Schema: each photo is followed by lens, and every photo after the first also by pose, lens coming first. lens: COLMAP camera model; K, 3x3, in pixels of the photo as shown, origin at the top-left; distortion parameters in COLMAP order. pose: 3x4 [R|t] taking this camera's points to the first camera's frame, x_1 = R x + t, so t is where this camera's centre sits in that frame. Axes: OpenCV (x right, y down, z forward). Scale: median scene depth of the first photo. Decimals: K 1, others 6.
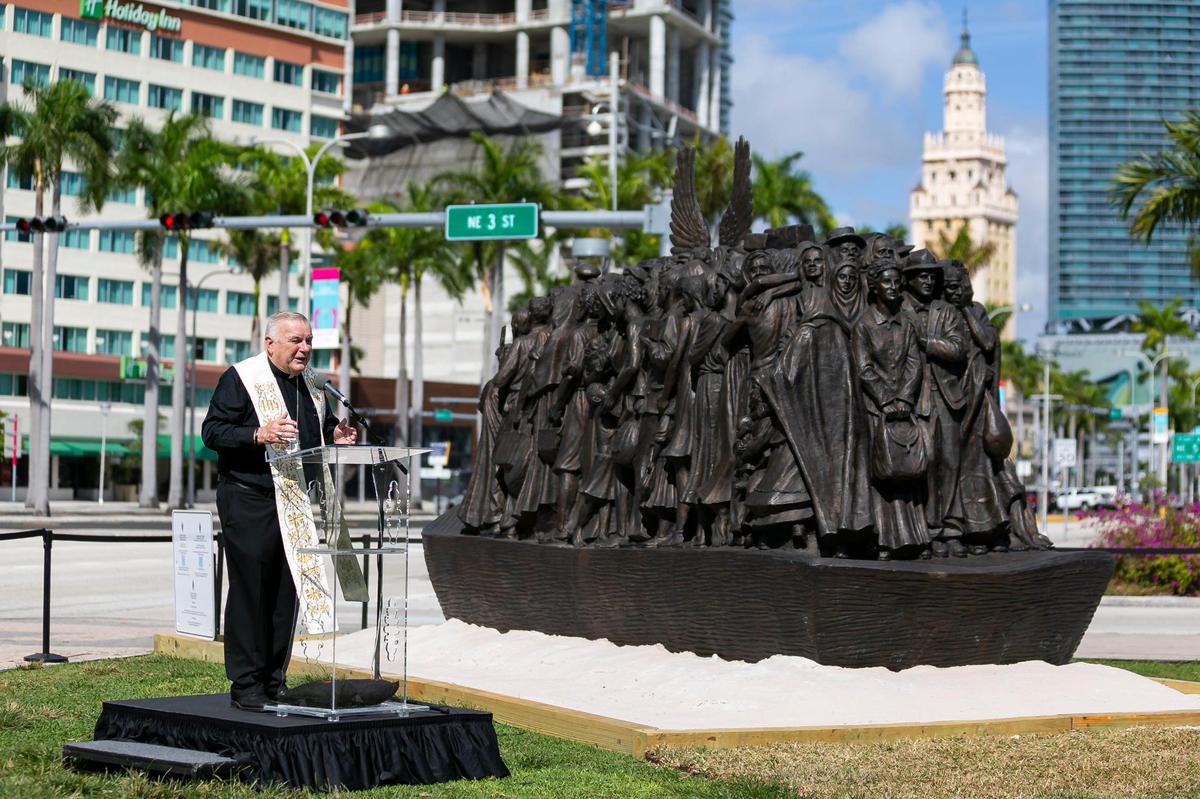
lens RADIAL K [[2493.3, 0, 600.0], [0, 2493.3, 399.5], [0, 0, 1]] dist [-0.228340, -0.076533]
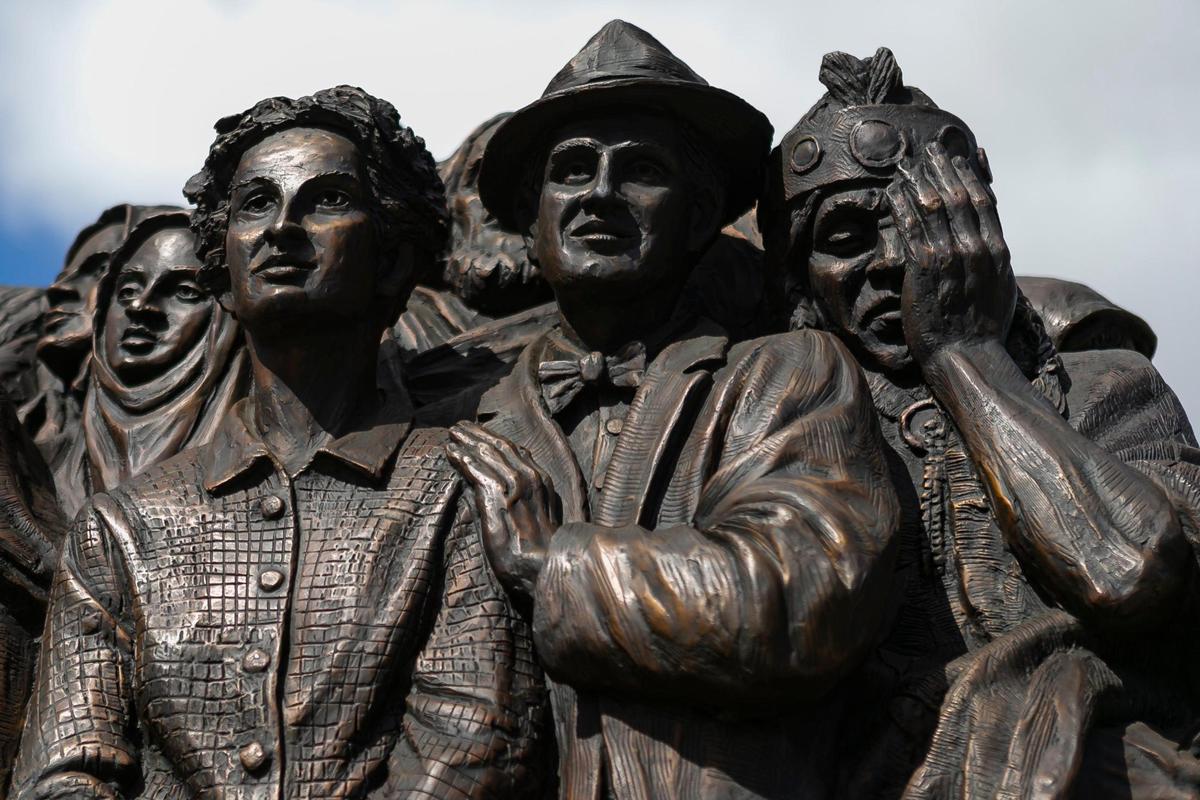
lens RADIAL K [[2582.7, 0, 517.1], [0, 2582.7, 400.0], [0, 0, 1]] dist [0.154851, 0.076316]
pose [[0.880807, -0.188818, -0.434196, 0.191513], [0.013683, 0.926809, -0.375283, 0.020571], [0.473277, 0.324611, 0.818924, 0.878603]]
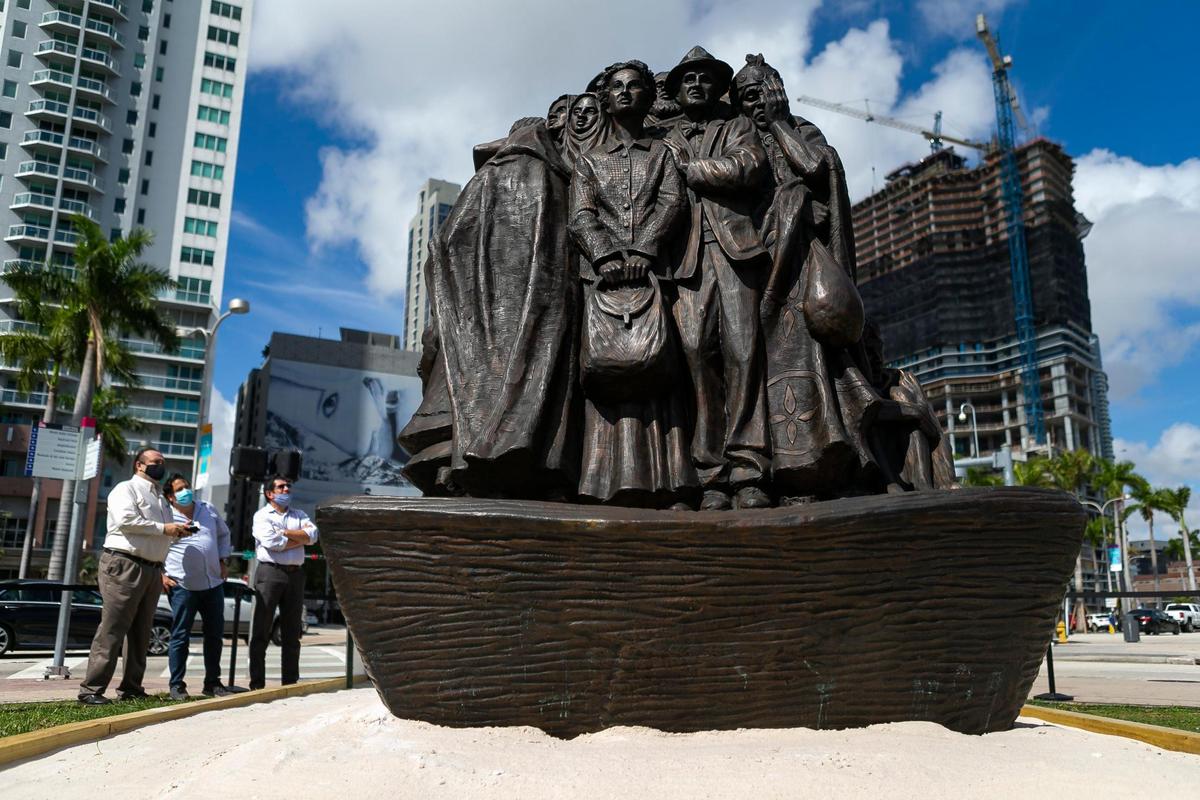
lens RADIAL K [[960.8, 0, 600.0], [0, 960.8, 400.0], [0, 0, 1]] dist [-0.079795, 0.001994]
pose [[0.898430, -0.112471, -0.424469, 0.203894], [0.024815, 0.978102, -0.206644, 0.080087], [0.438415, 0.175122, 0.881547, 0.791262]]
